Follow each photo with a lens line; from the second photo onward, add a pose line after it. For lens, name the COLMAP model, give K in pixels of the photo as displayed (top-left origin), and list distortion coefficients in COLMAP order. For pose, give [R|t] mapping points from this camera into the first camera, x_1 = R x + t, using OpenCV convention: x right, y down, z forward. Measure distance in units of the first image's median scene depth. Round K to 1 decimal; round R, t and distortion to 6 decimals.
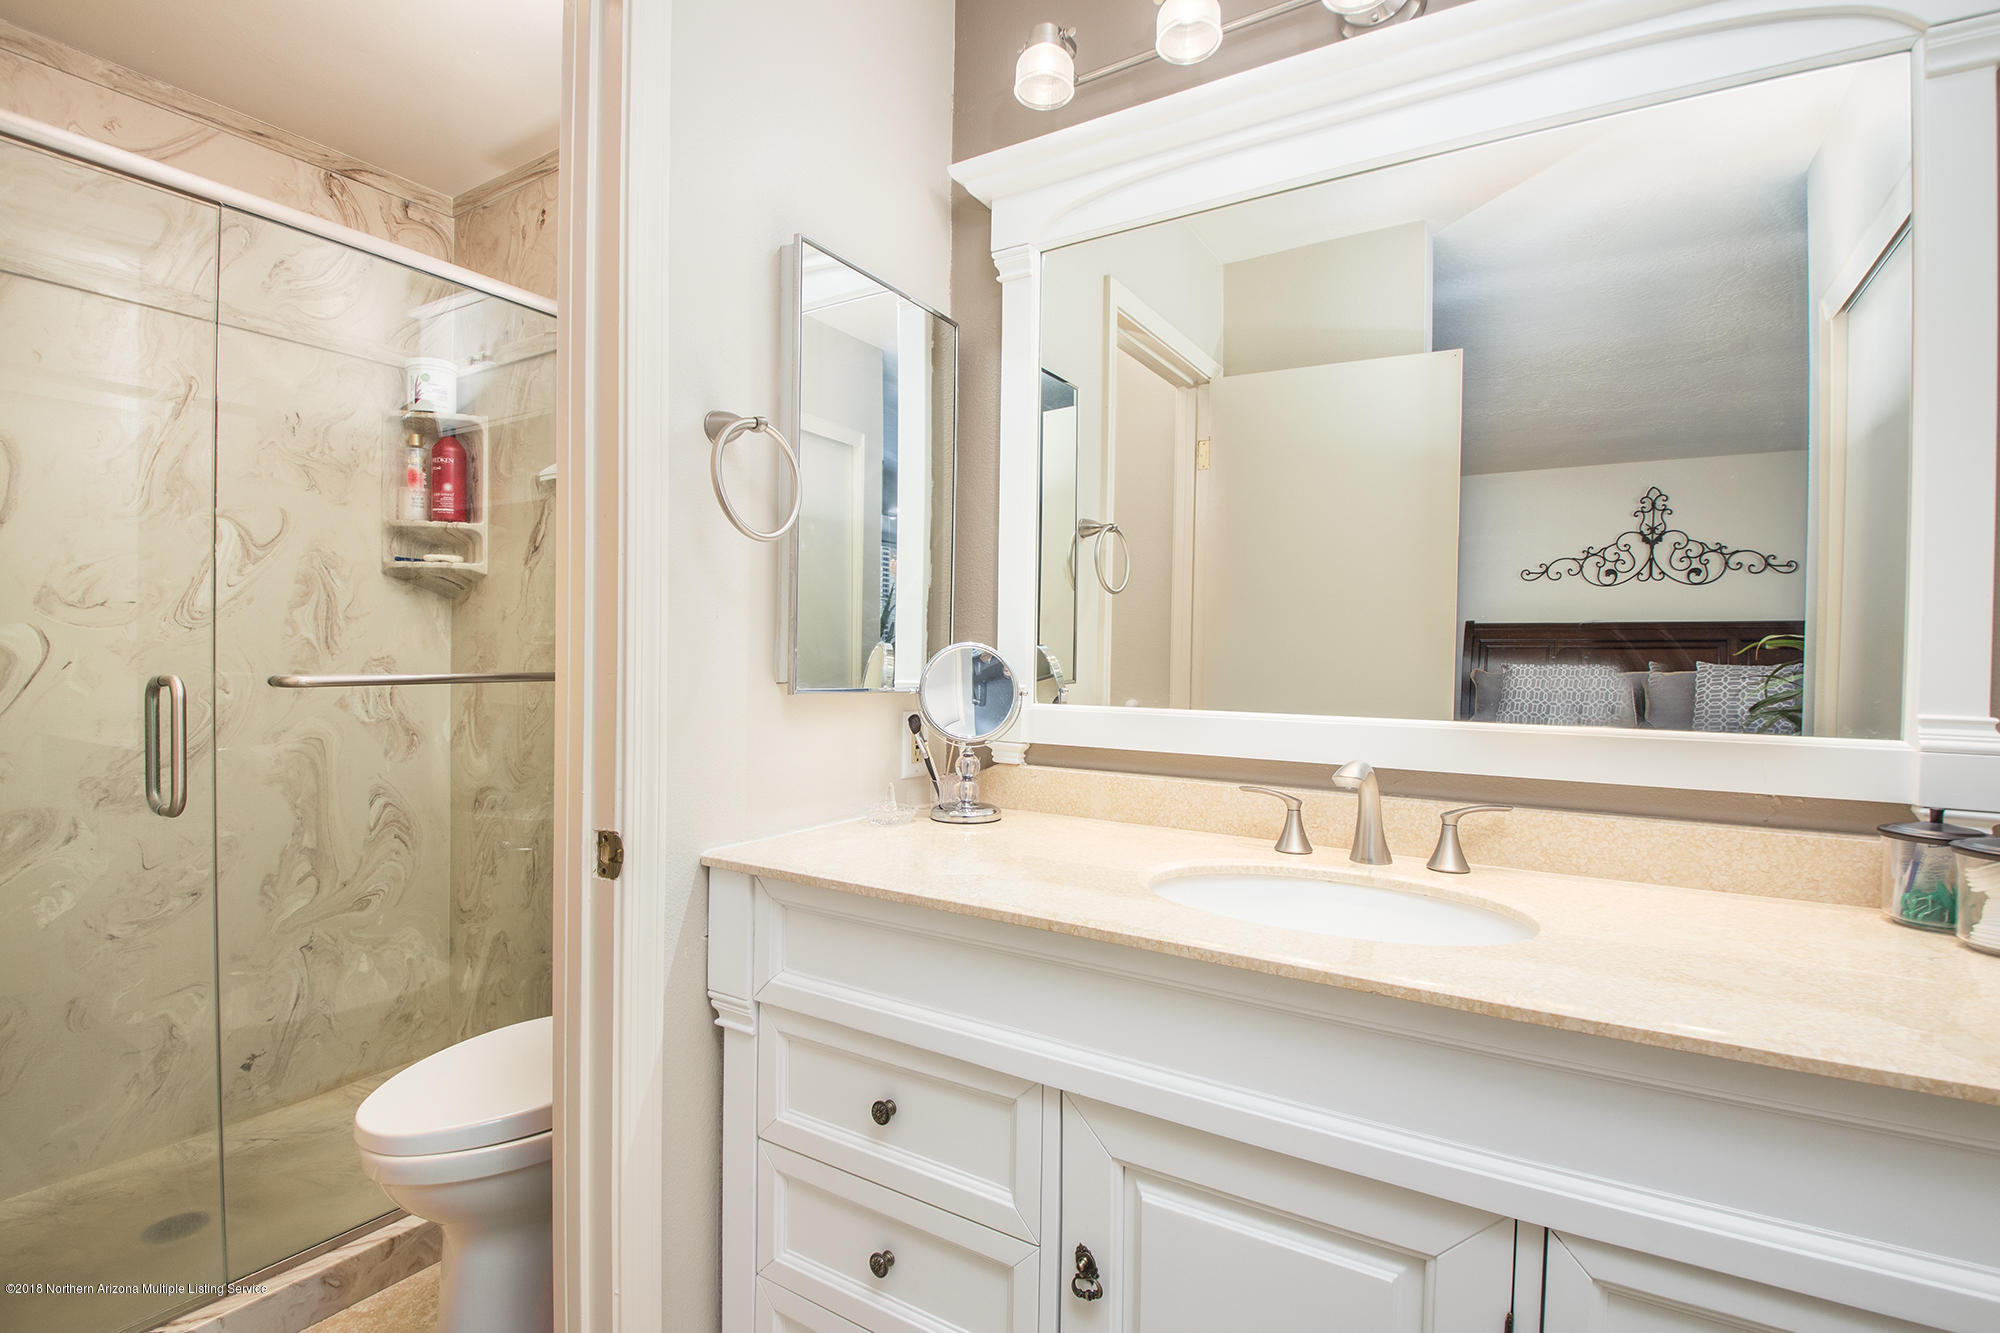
lens RADIAL K [[933.4, 0, 1001.4], [0, 933.4, 667.5], [0, 0, 1]] dist [-0.004269, -0.010709]
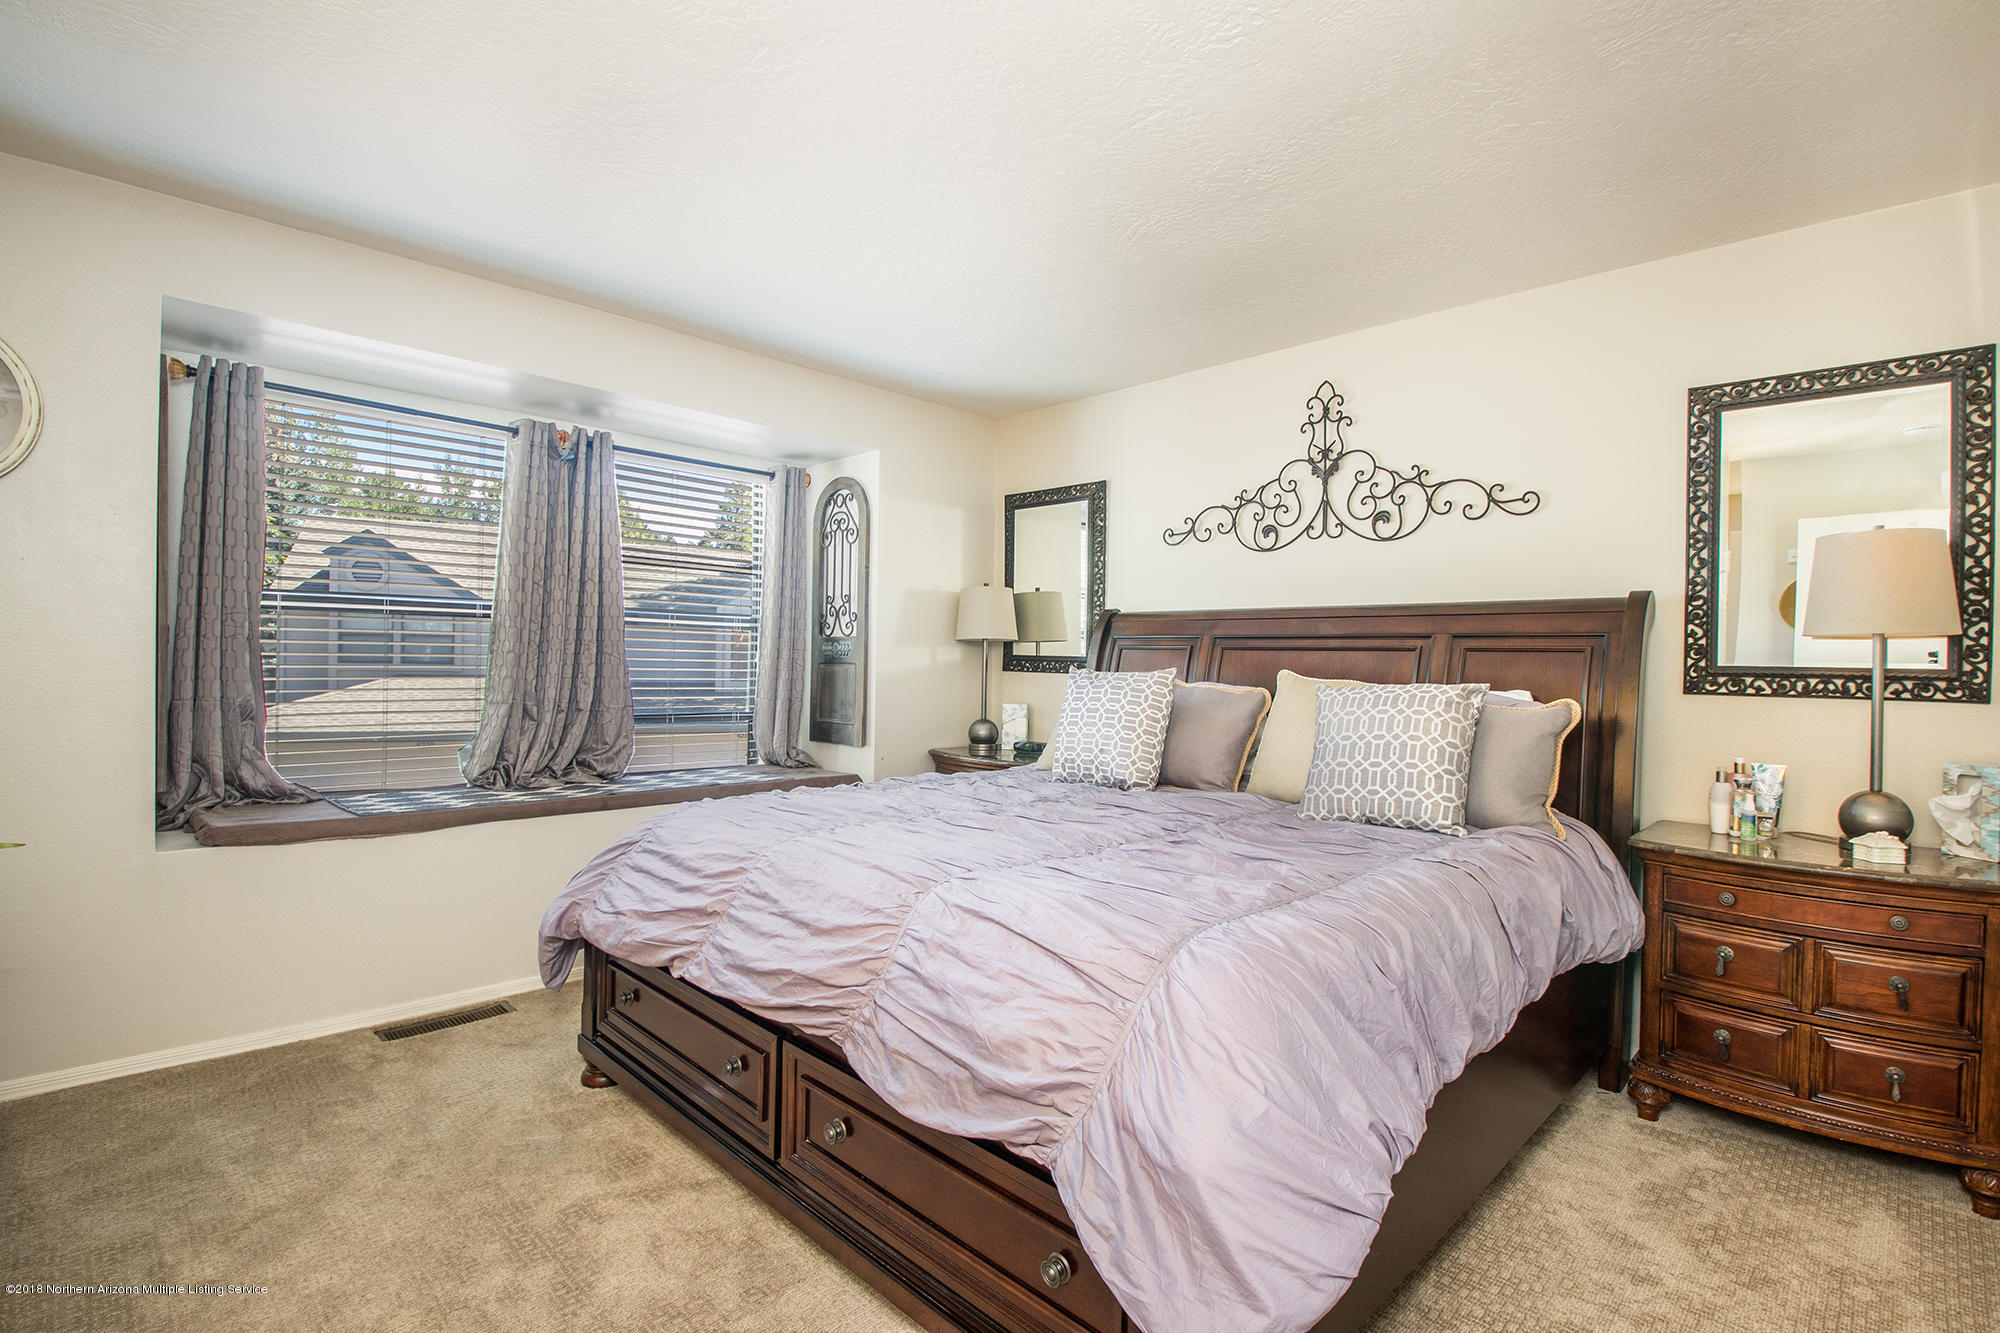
lens RADIAL K [[933.4, 0, 1002.4], [0, 933.4, 661.9], [0, 0, 1]] dist [-0.004269, -0.010709]
pose [[0.973056, 0.008083, -0.230429, 0.639708], [-0.011219, 0.999861, -0.012304, -0.004026], [0.230298, 0.014558, 0.973011, 0.370412]]
